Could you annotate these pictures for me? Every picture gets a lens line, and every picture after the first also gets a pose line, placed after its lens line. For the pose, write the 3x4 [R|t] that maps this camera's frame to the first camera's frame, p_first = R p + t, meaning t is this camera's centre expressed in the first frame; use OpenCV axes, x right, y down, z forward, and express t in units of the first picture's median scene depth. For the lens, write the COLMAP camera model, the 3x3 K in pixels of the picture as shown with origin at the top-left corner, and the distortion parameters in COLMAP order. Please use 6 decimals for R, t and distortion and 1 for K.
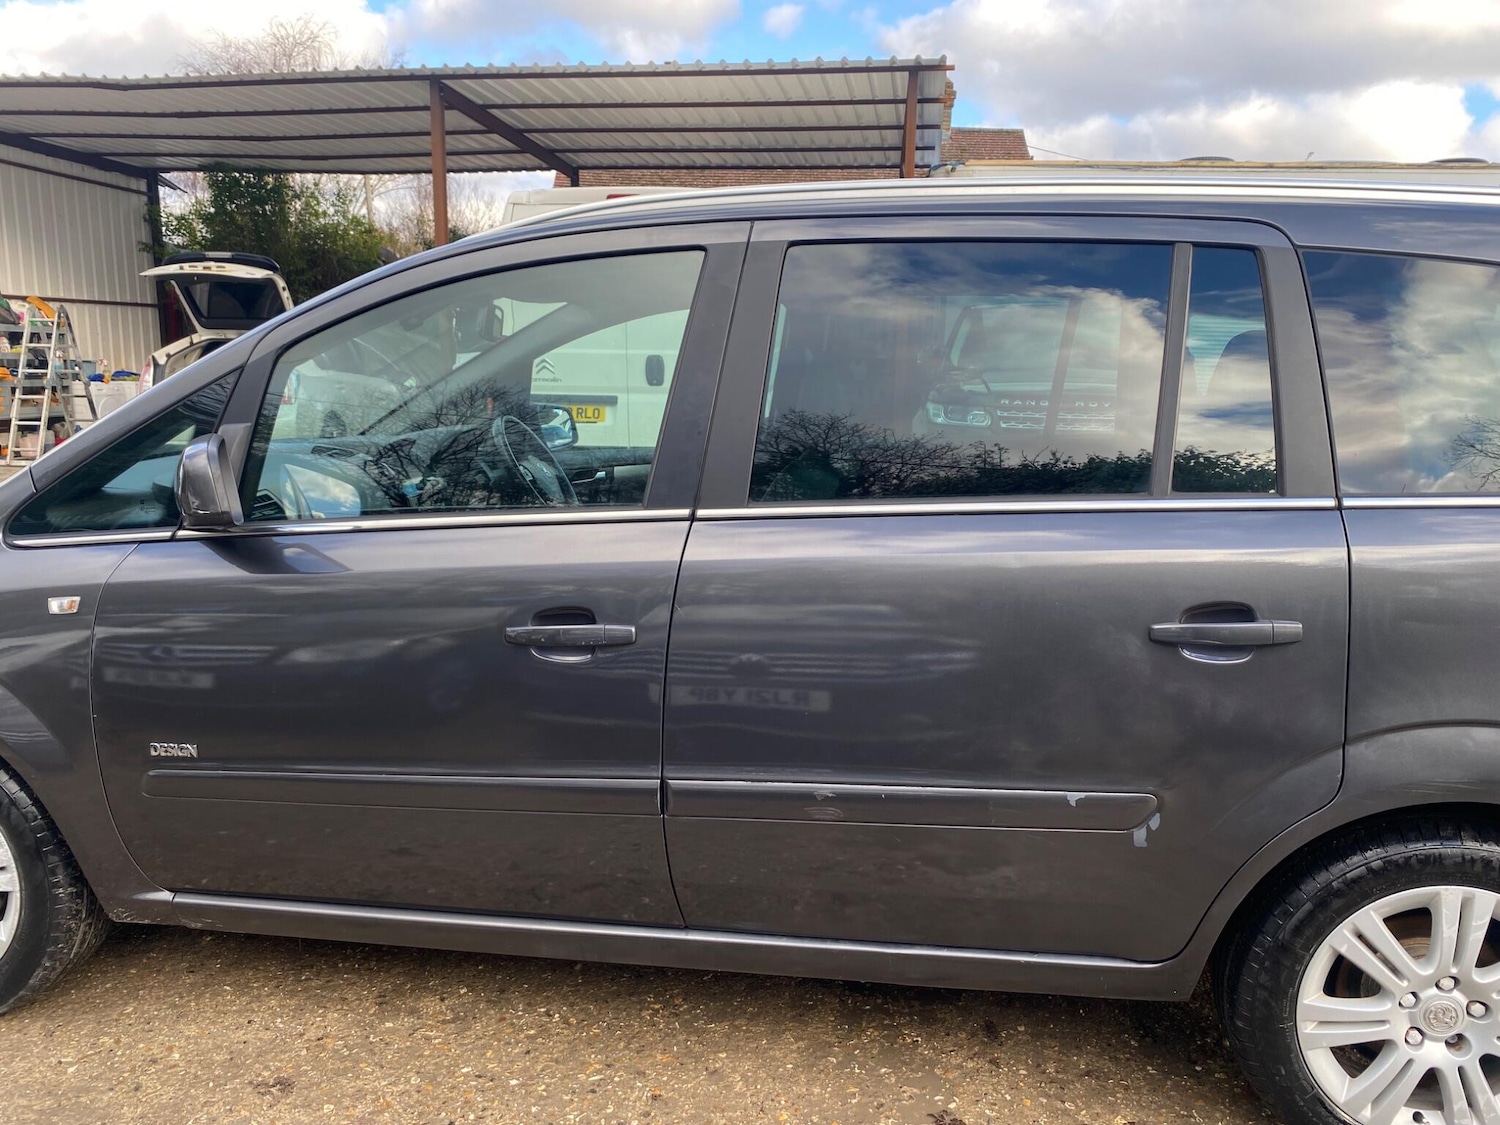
lens RADIAL K [[1146.0, 0, 758.8], [0, 1146.0, 568.1], [0, 0, 1]] dist [0.017052, -0.021907]
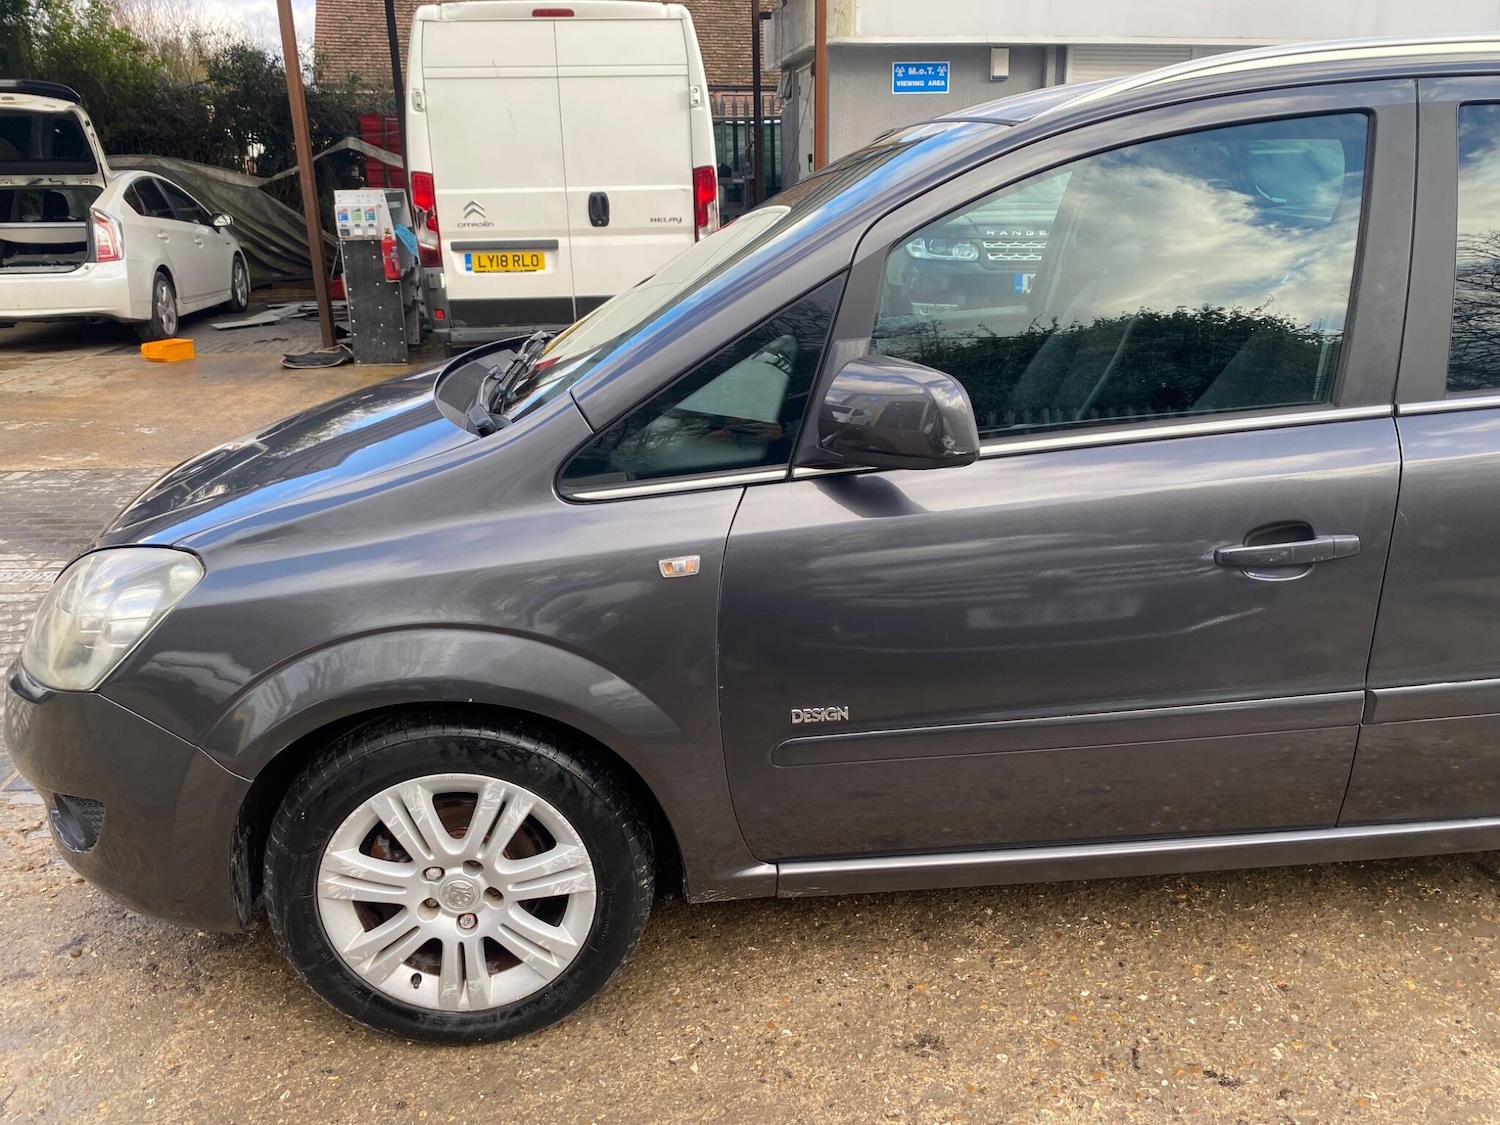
lens RADIAL K [[1146.0, 0, 774.6], [0, 1146.0, 529.9], [0, 0, 1]] dist [0.017052, -0.021907]
pose [[0.974820, -0.090917, 0.203620, -0.665193], [0.066249, 0.989960, 0.124857, -0.090998], [-0.212927, -0.108224, 0.971056, 0.149250]]
